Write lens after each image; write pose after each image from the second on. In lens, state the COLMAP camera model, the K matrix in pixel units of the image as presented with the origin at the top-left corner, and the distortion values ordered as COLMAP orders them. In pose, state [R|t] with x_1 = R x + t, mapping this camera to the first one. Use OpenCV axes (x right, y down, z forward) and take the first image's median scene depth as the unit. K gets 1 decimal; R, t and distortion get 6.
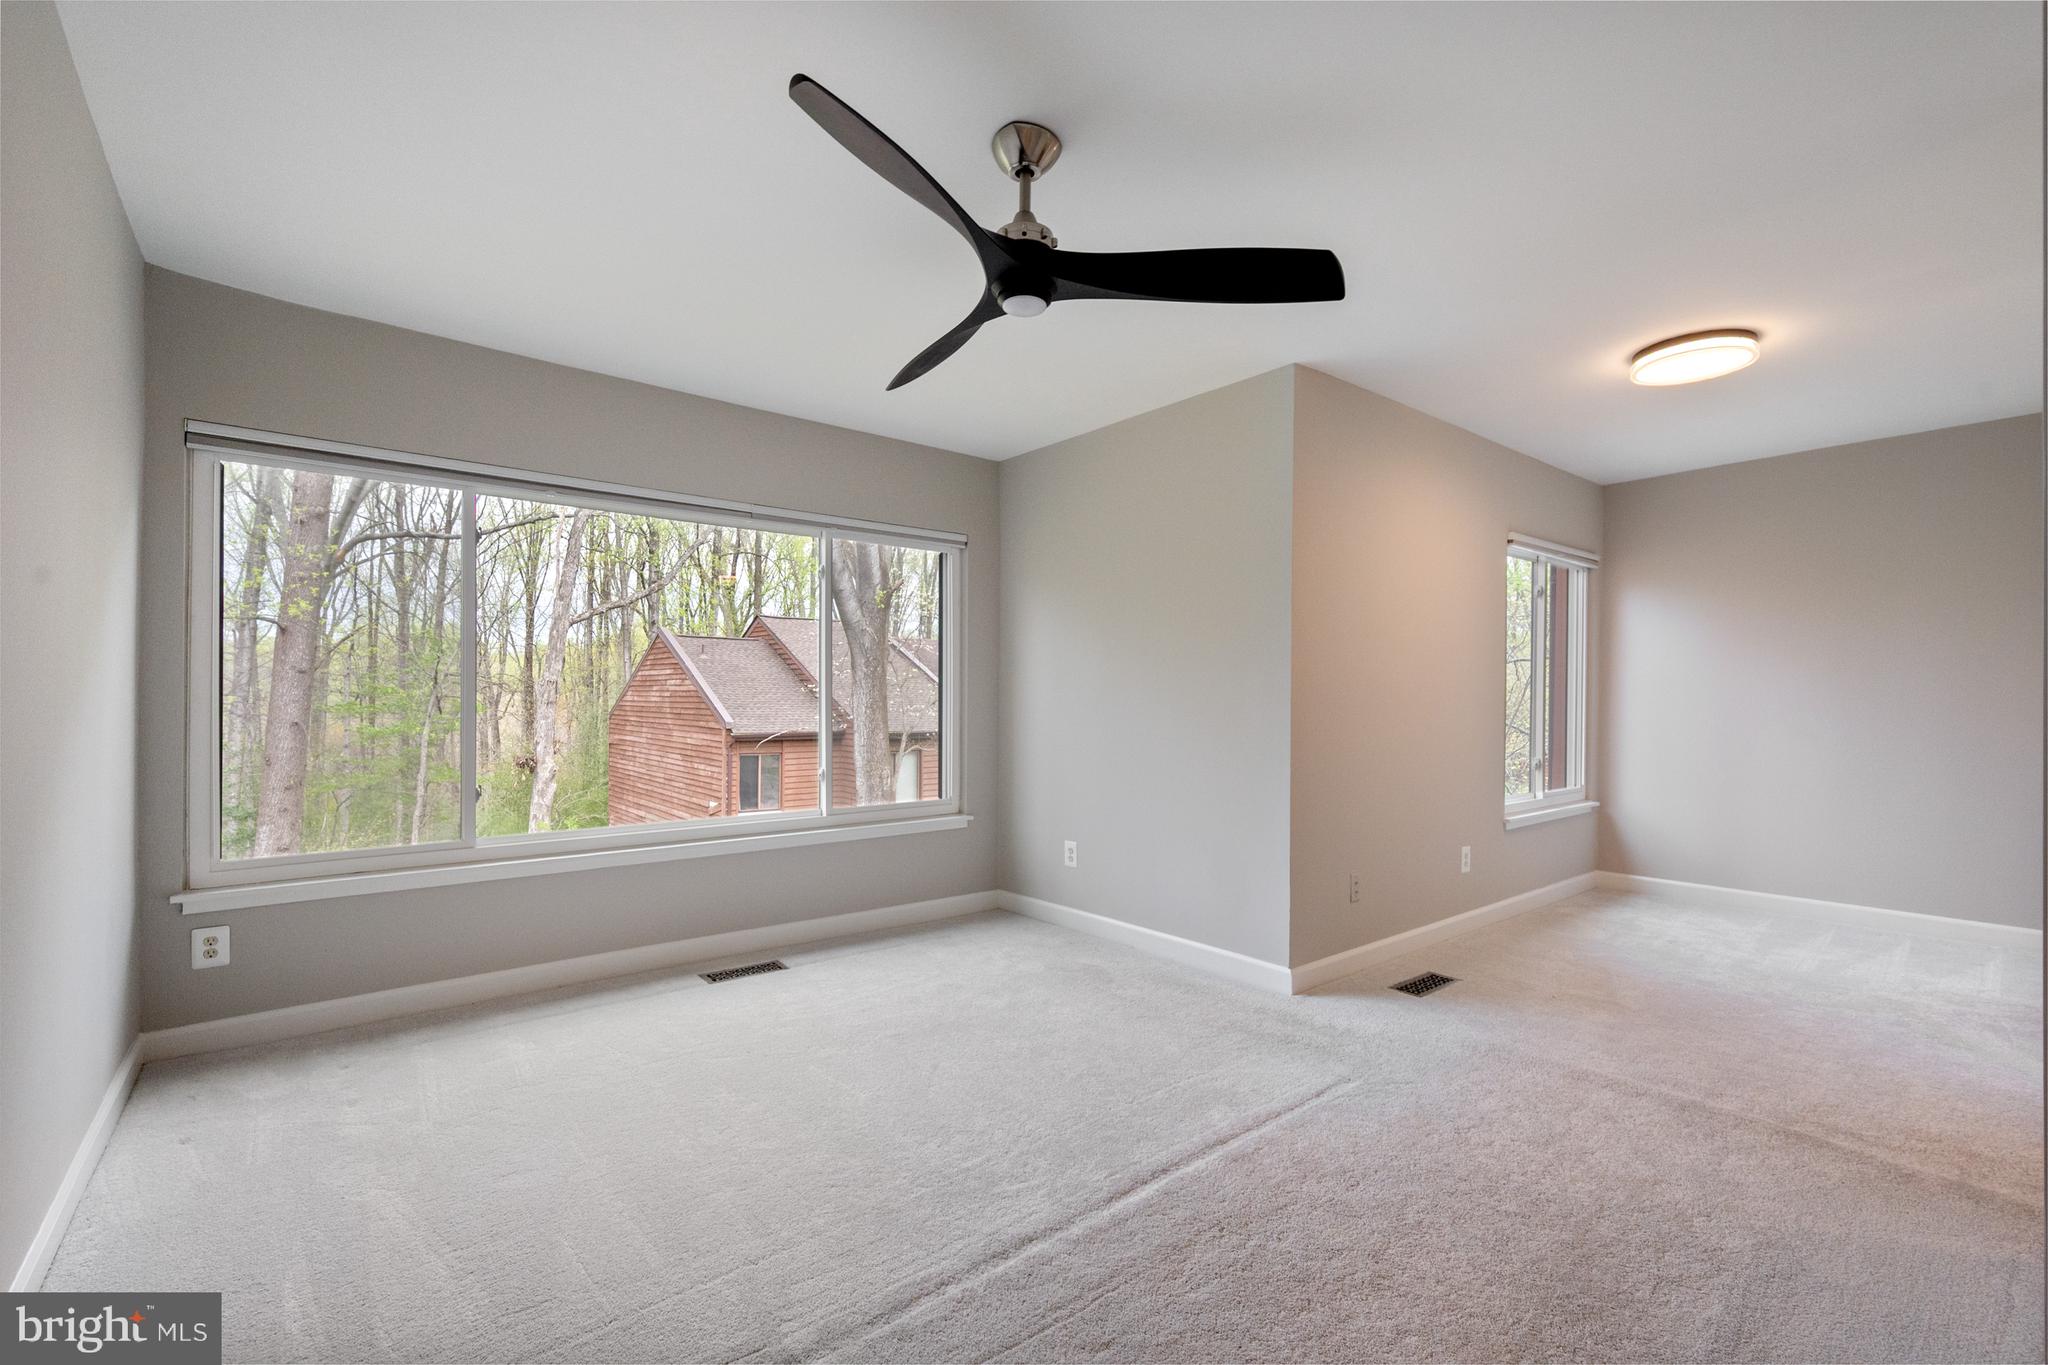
lens RADIAL K [[876.3, 0, 1026.0], [0, 876.3, 691.6], [0, 0, 1]] dist [0.000084, -0.000042]
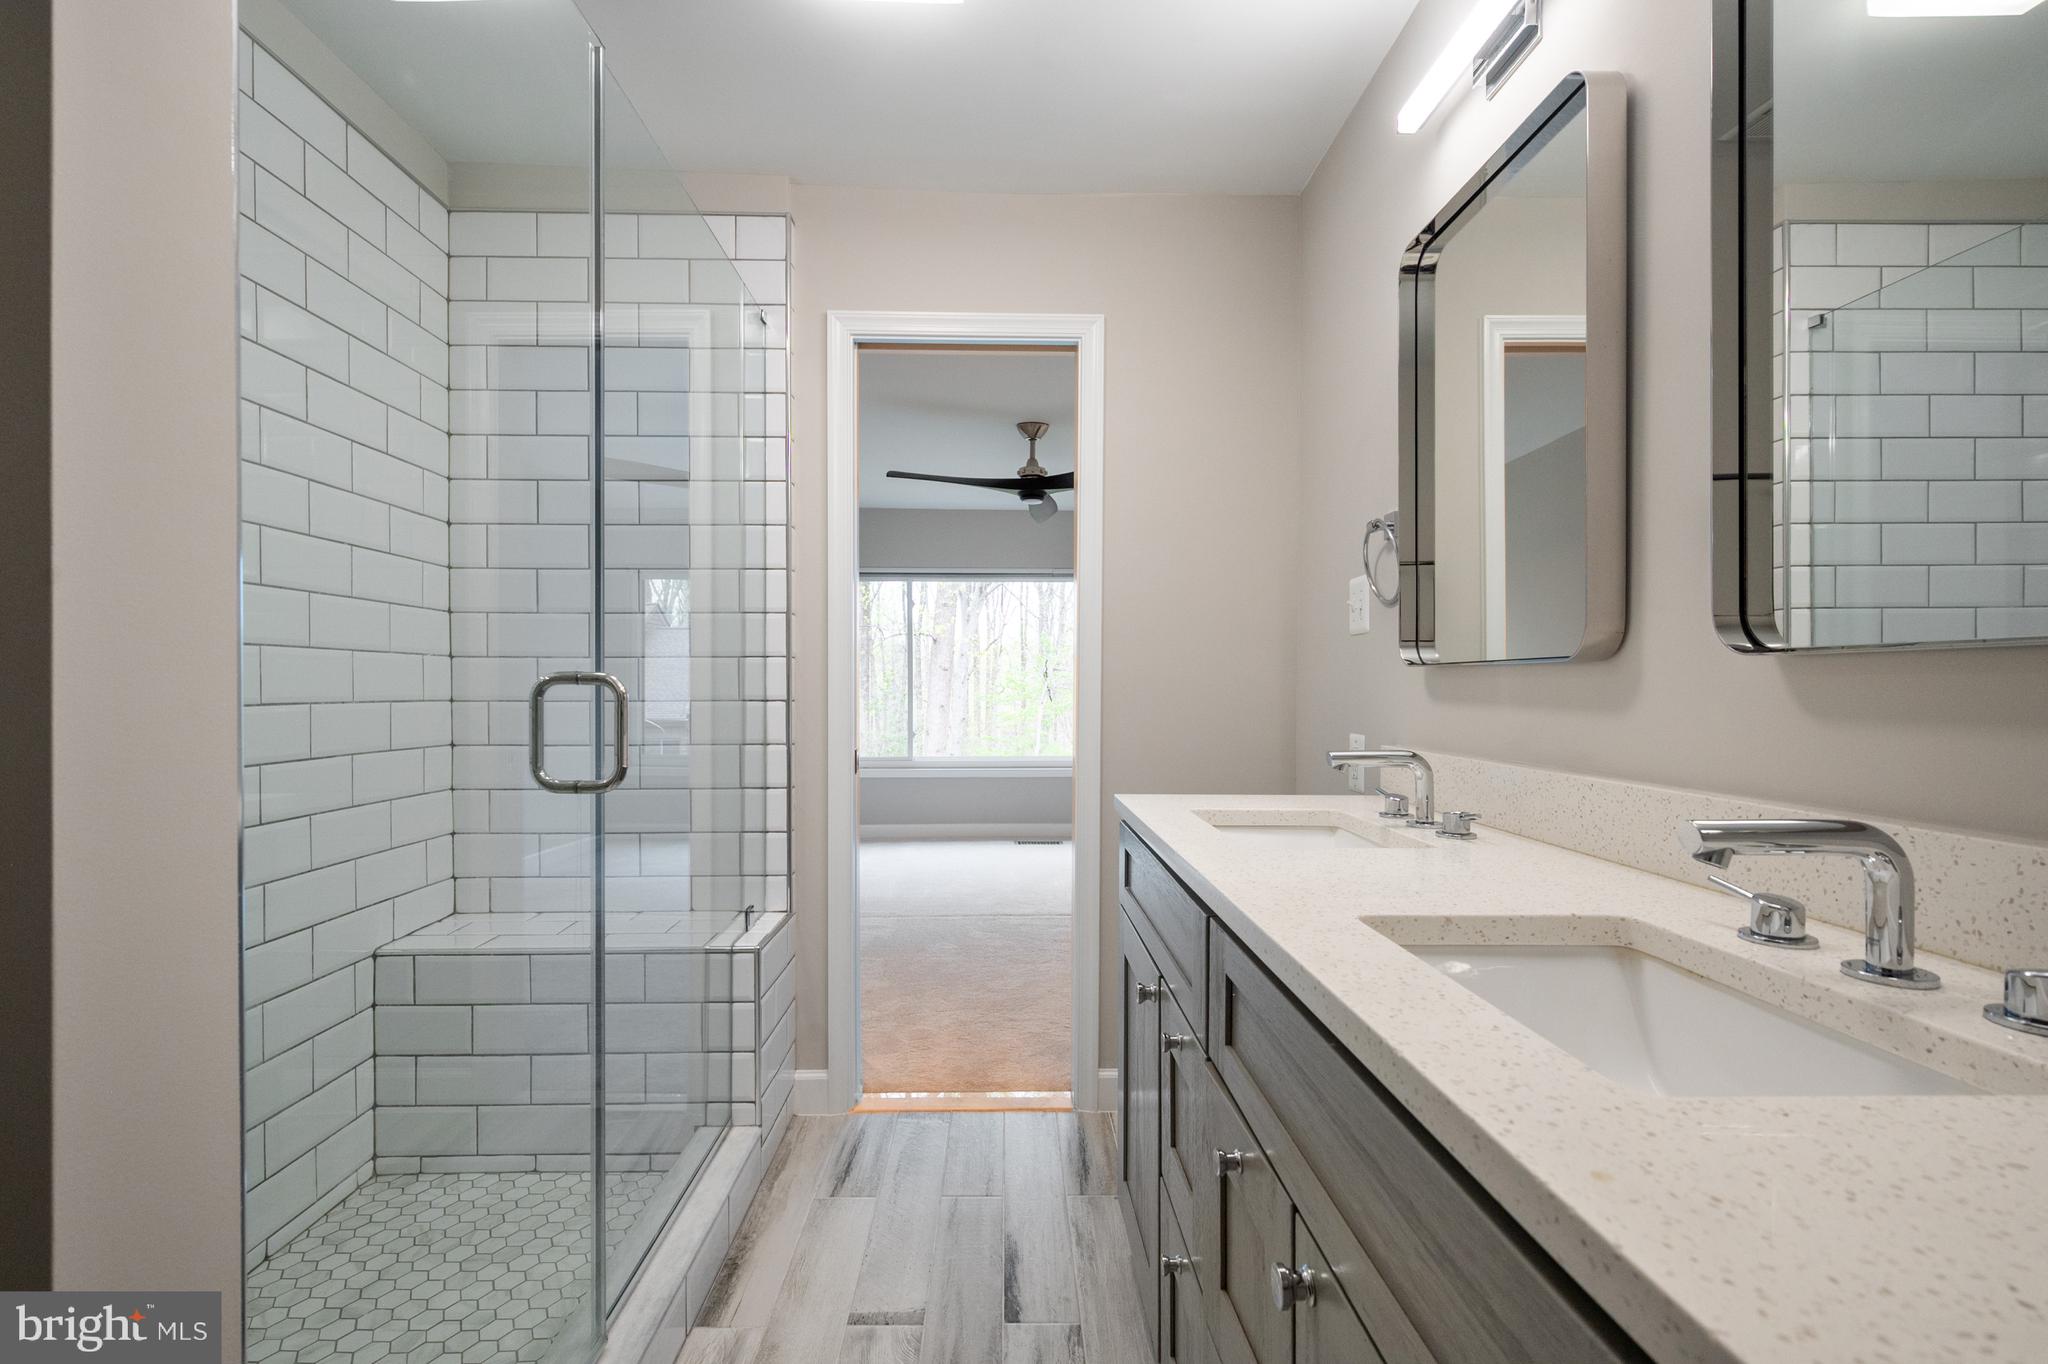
lens RADIAL K [[956.6, 0, 1021.4], [0, 956.6, 677.9], [0, 0, 1]] dist [0.000068, -0.000339]
pose [[0.790779, -0.012790, -0.611968, 0.706862], [0.010616, 0.999918, -0.007180, 0.011276], [0.612010, -0.000819, 0.790850, -0.449954]]
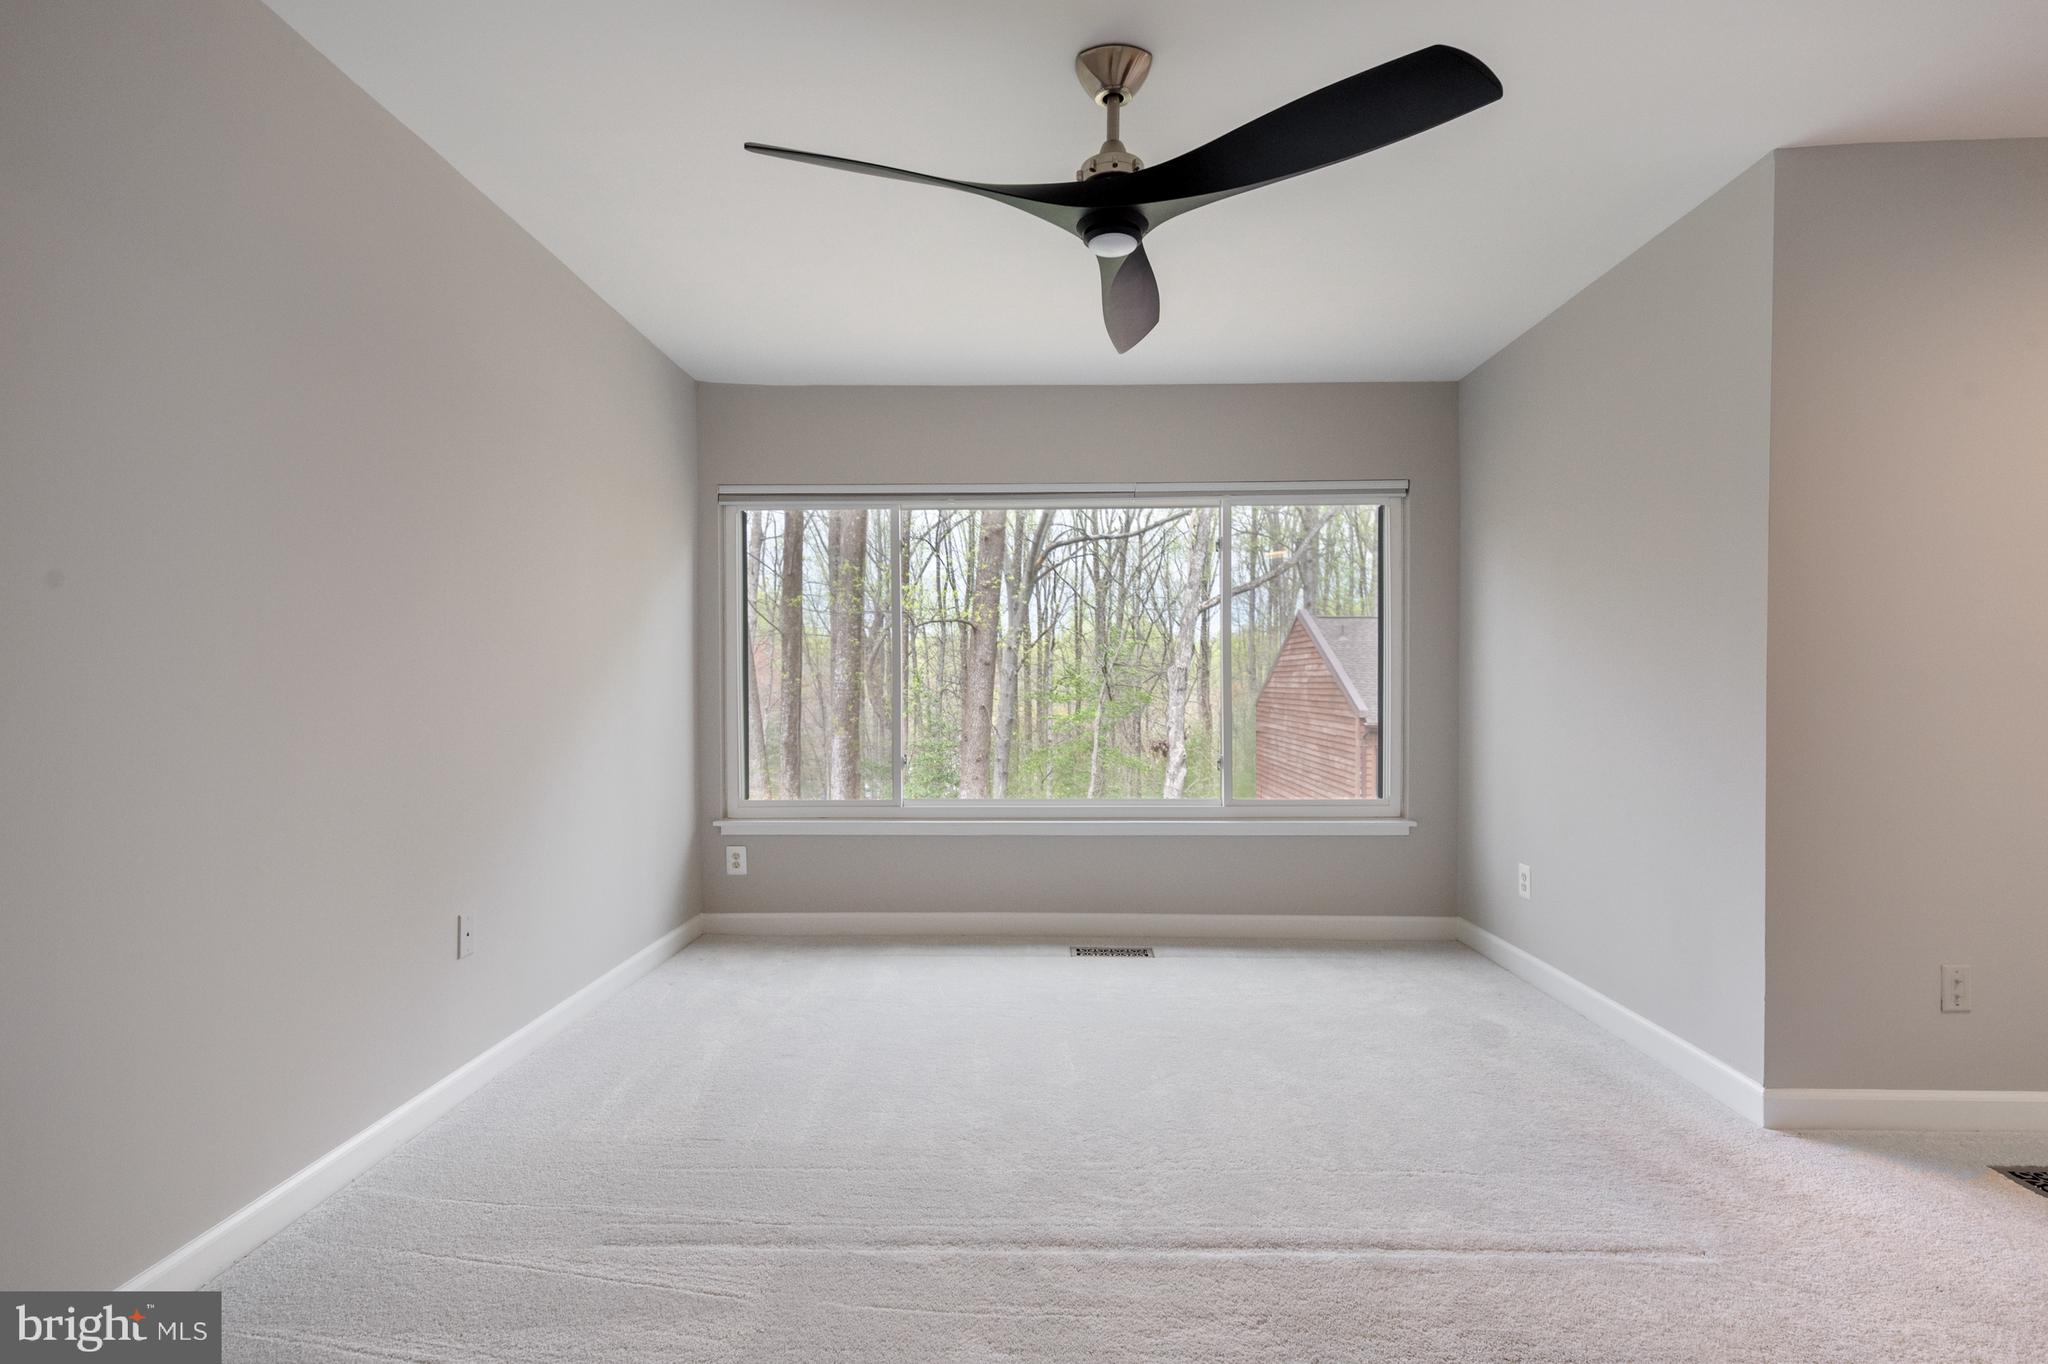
lens RADIAL K [[977.5, 0, 1030.3], [0, 977.5, 690.2], [0, 0, 1]] dist [0.000977, 0.000116]
pose [[0.761802, -0.002123, -0.647807, 0.290746], [0.010518, 0.999903, 0.009093, 0.007156], [0.647725, -0.013741, 0.761750, 0.078667]]
